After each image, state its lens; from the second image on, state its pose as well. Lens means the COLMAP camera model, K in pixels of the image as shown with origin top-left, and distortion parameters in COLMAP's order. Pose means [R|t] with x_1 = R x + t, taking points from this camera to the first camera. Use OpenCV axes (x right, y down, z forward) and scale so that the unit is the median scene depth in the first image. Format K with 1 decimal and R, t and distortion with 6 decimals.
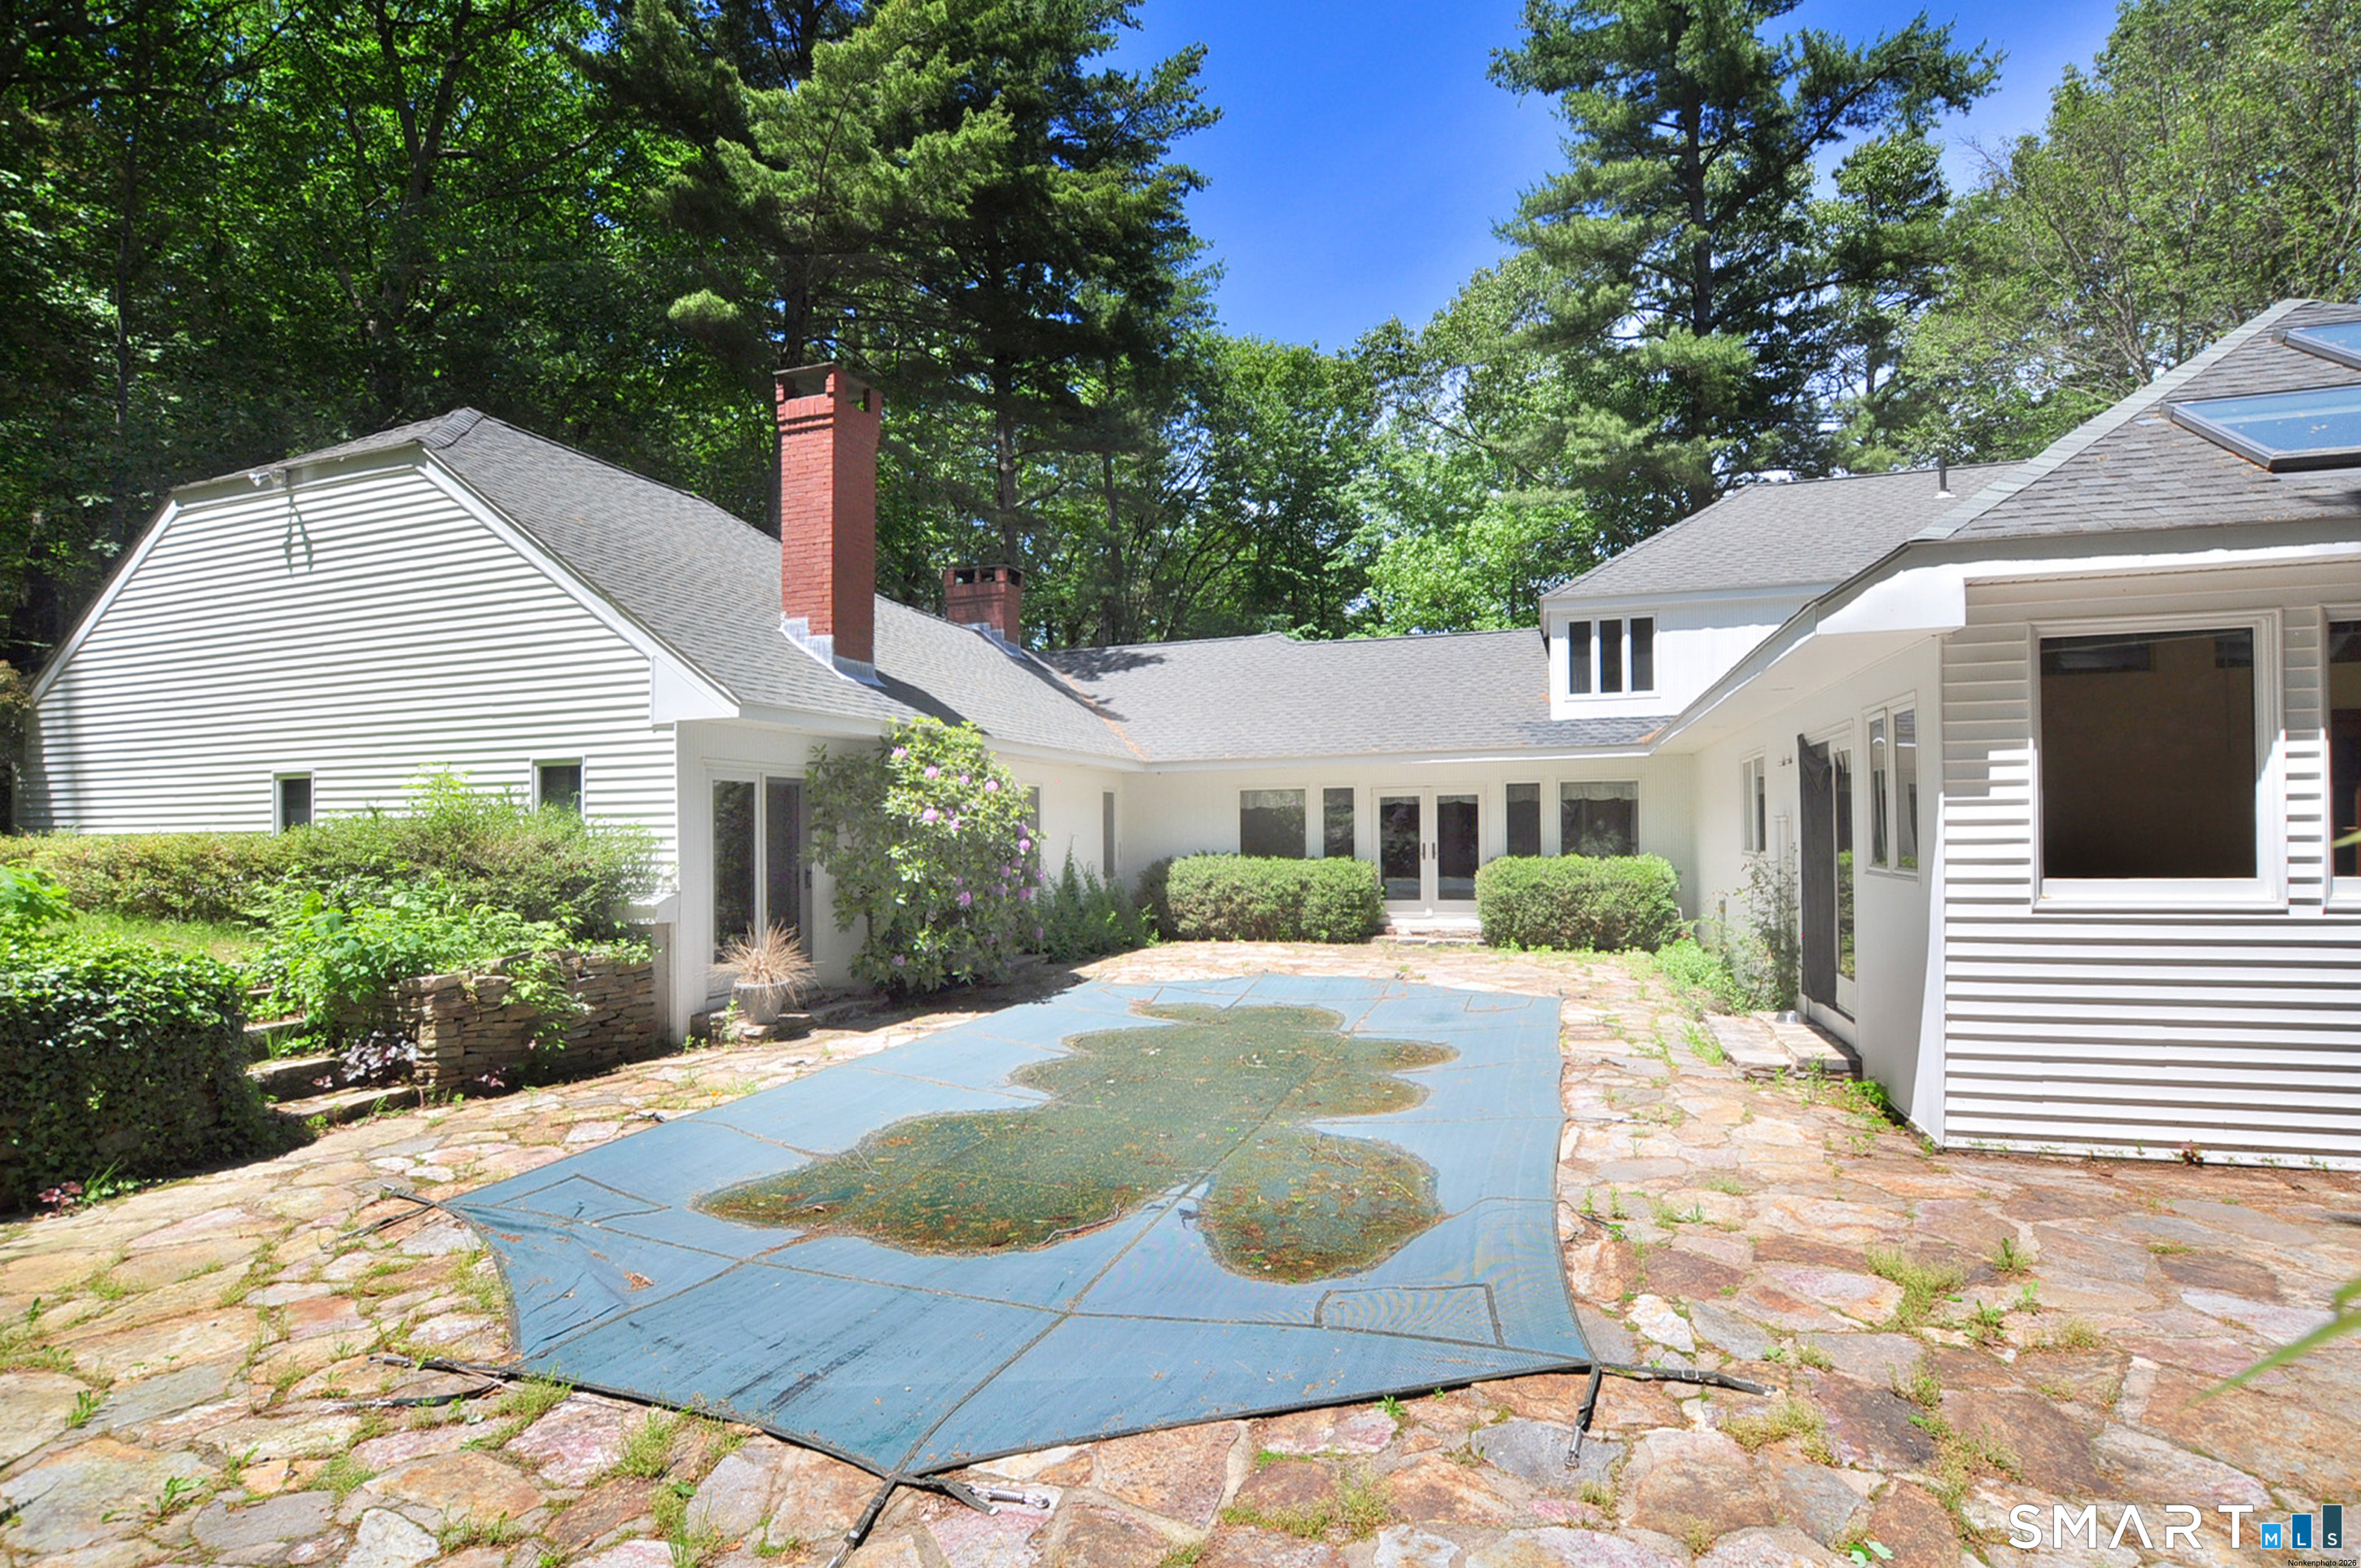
lens RADIAL K [[1071.3, 0, 1191.7], [0, 1071.3, 808.9], [0, 0, 1]] dist [-0.024794, -0.000517]
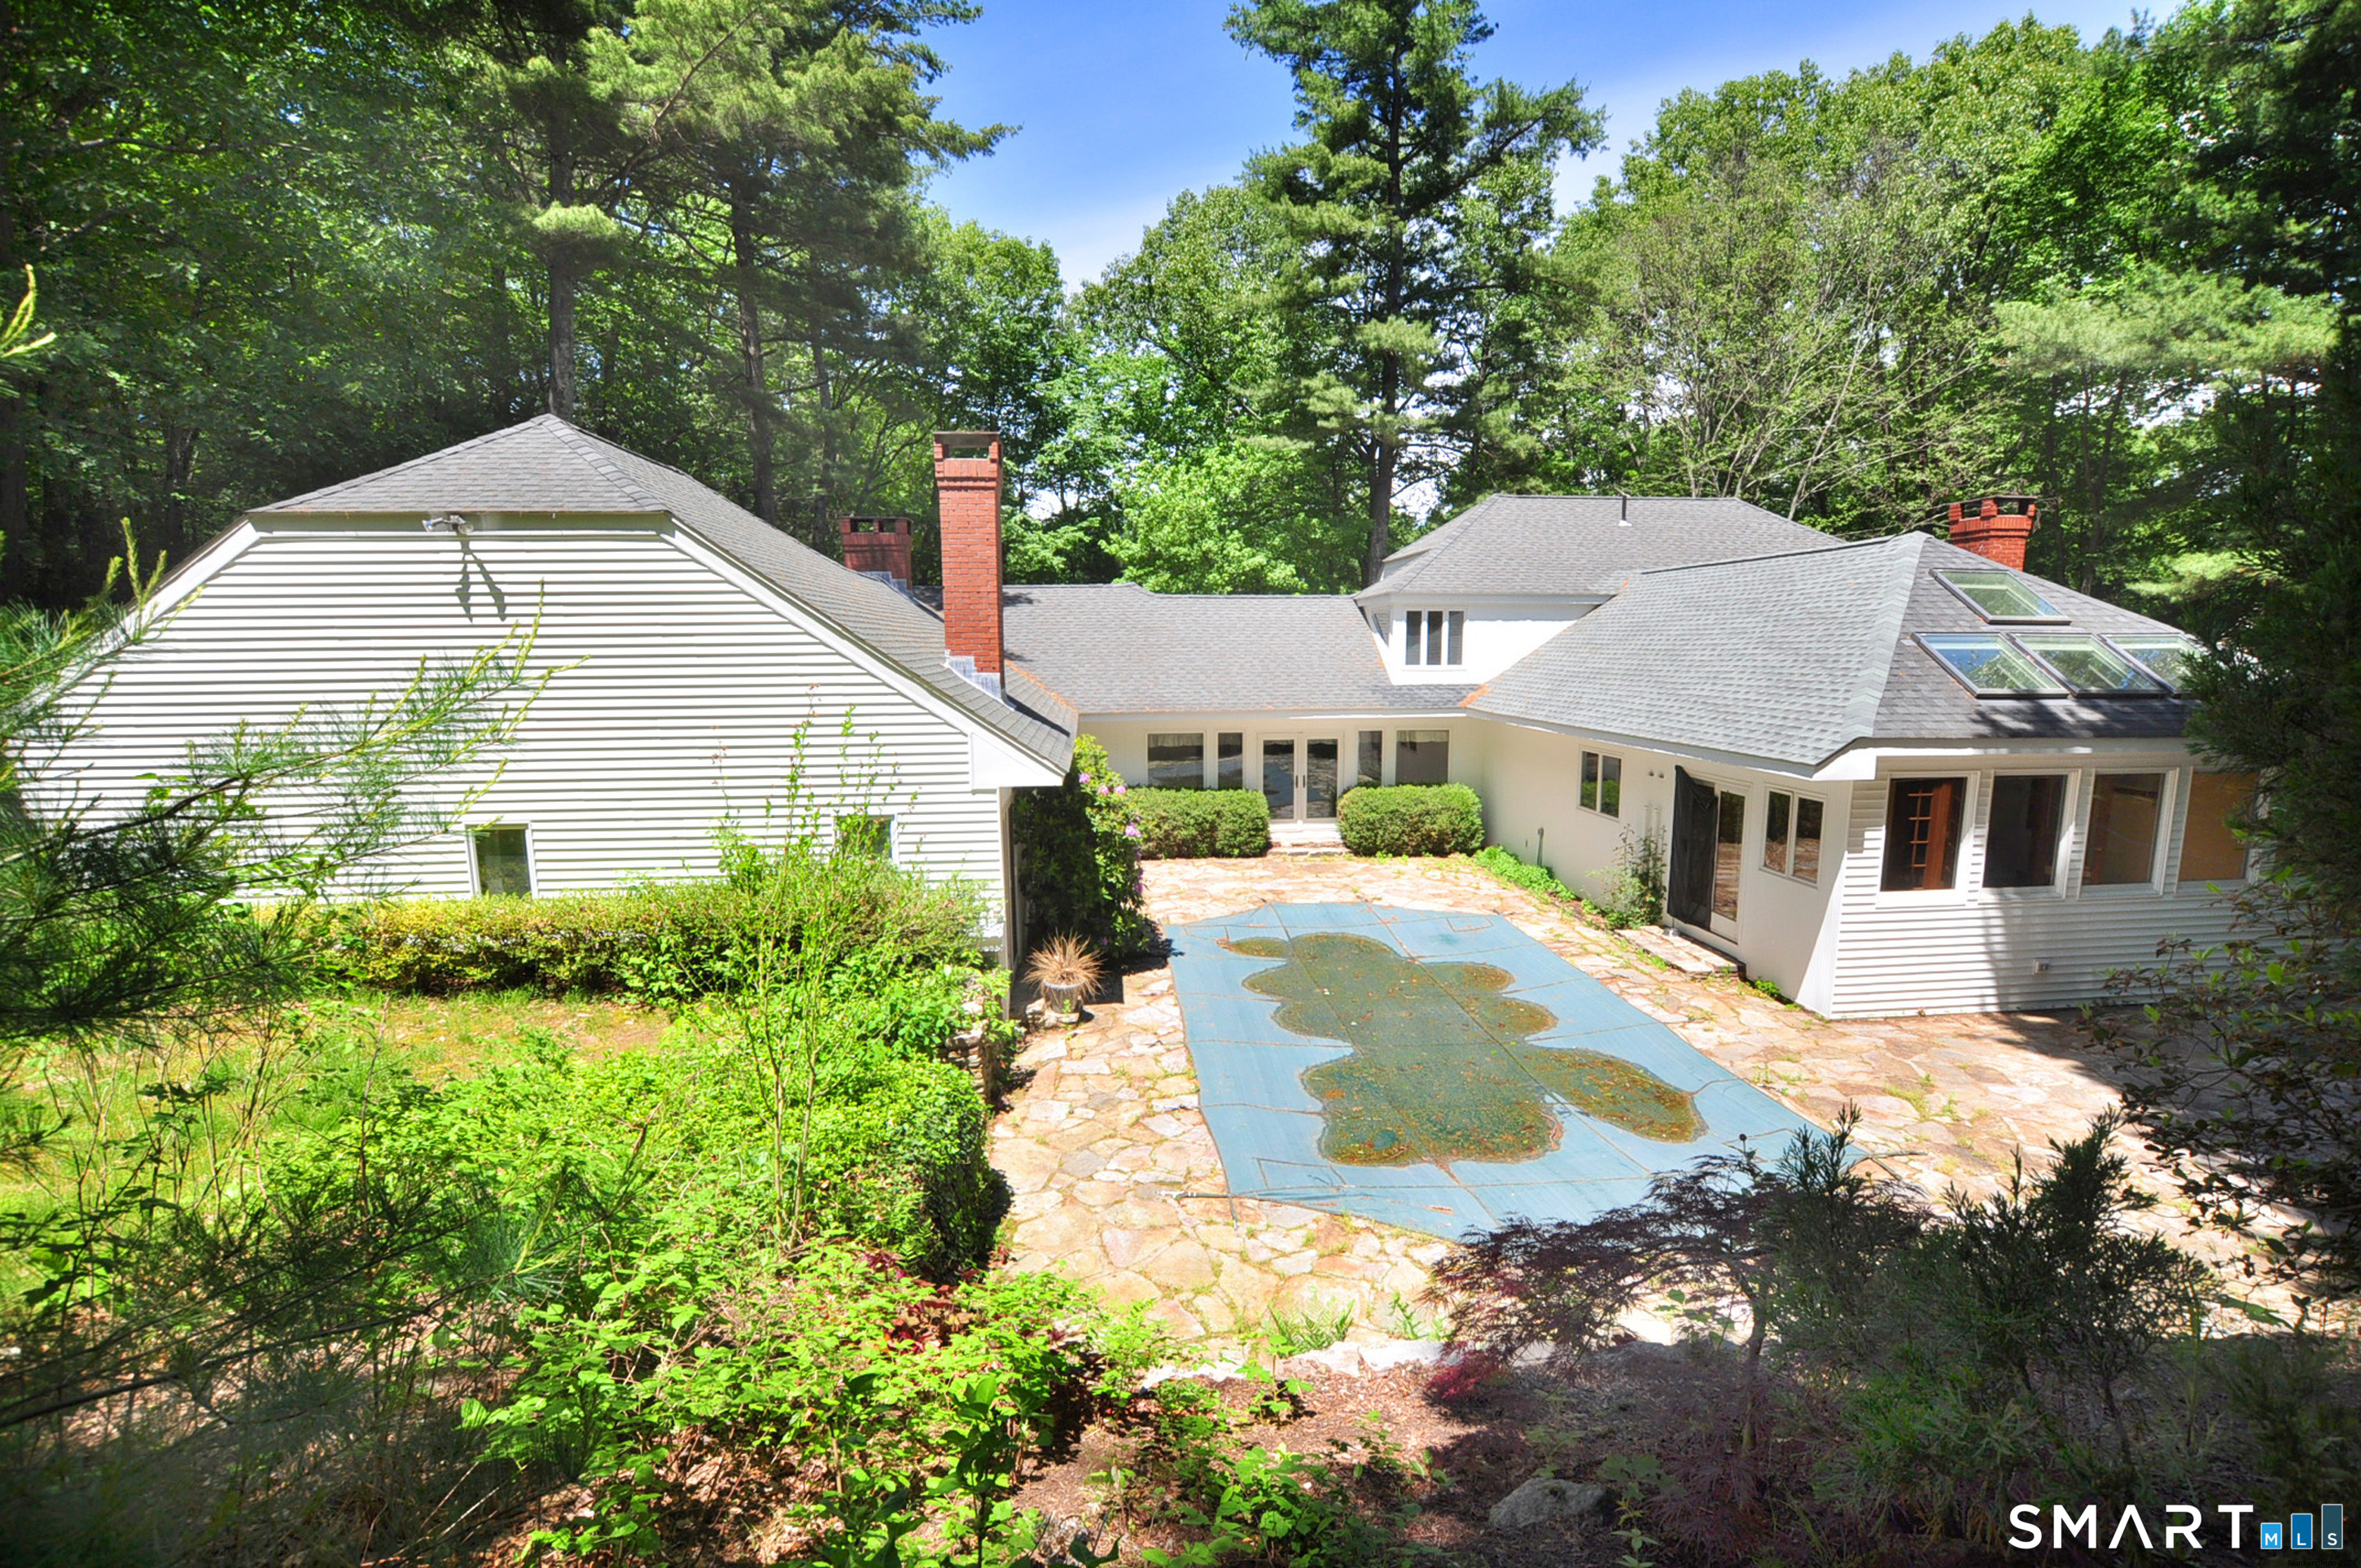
lens RADIAL K [[1021.7, 0, 1183.4], [0, 1021.7, 804.1], [0, 0, 1]] dist [-0.031133, 0.000103]
pose [[0.918701, -0.059846, 0.390394, -0.596092], [-0.005589, 0.986384, 0.164361, -0.205682], [-0.394915, -0.153181, 0.905857, -0.120567]]
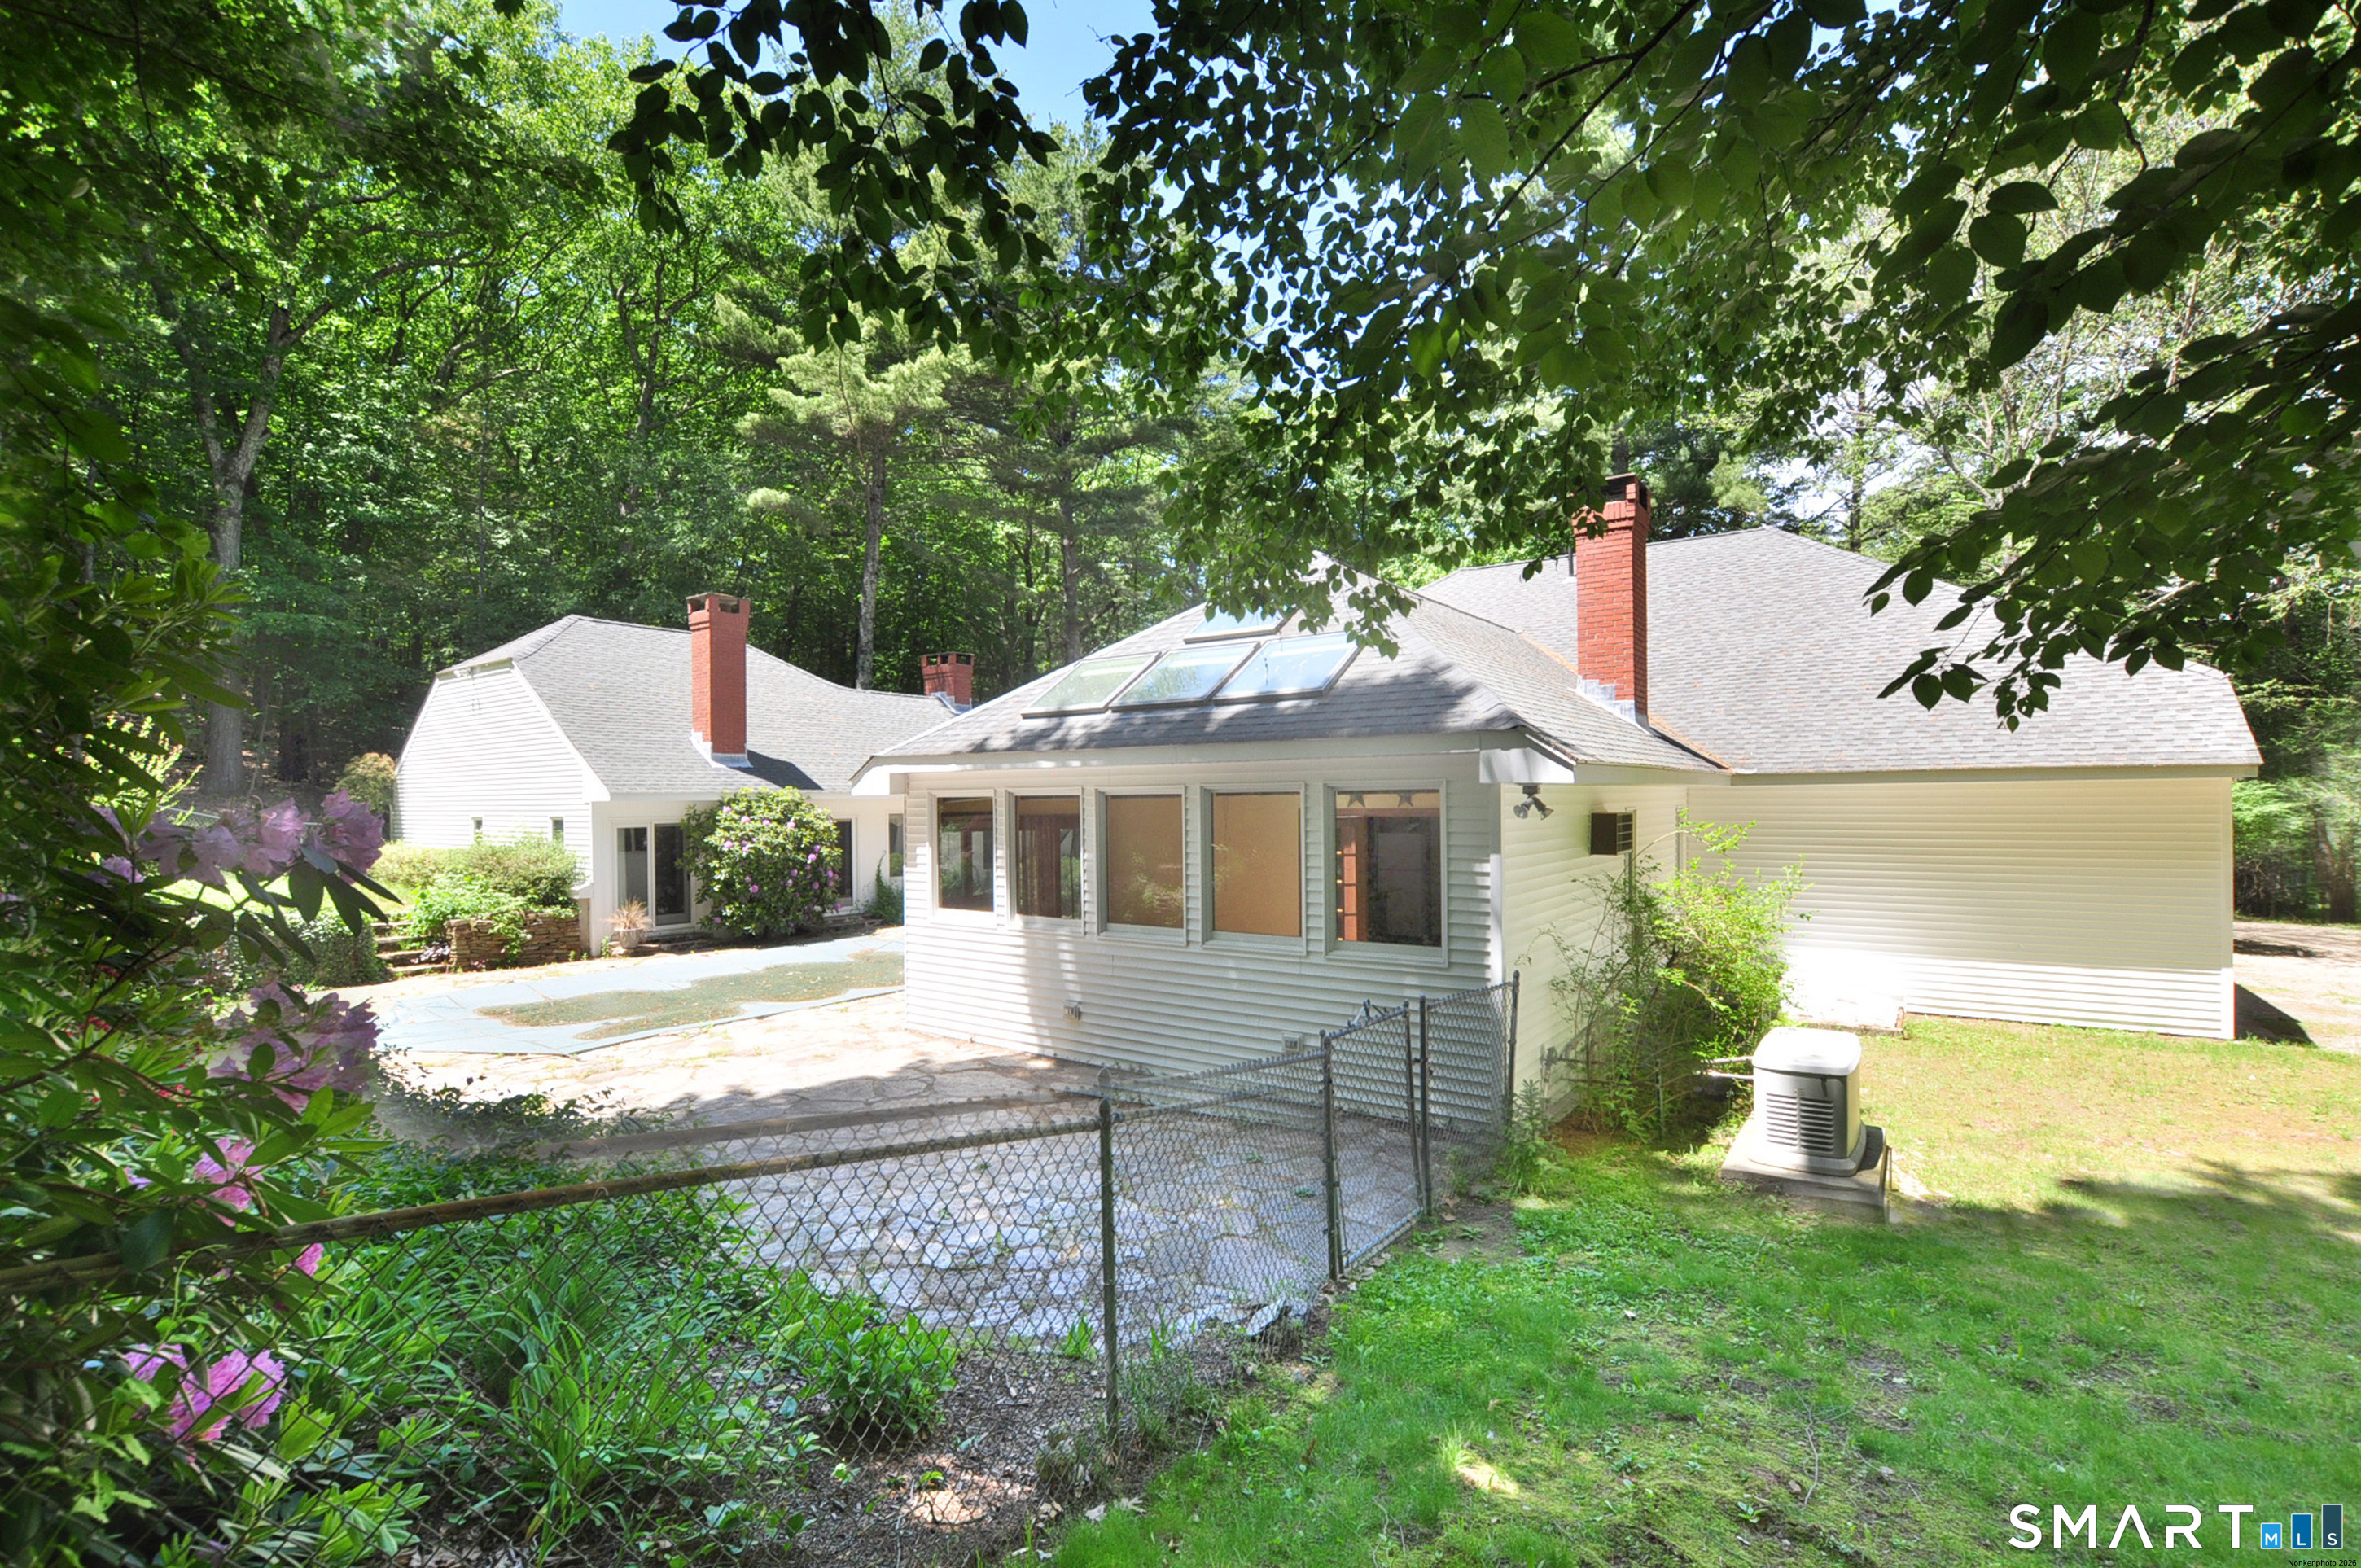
lens RADIAL K [[1021.7, 0, 1183.4], [0, 1021.7, 804.1], [0, 0, 1]] dist [-0.031133, 0.000103]
pose [[0.956966, 0.005897, -0.290140, 0.941779], [0.000716, 0.999743, 0.022679, -0.095352], [0.290199, -0.021911, 0.956715, -0.429621]]
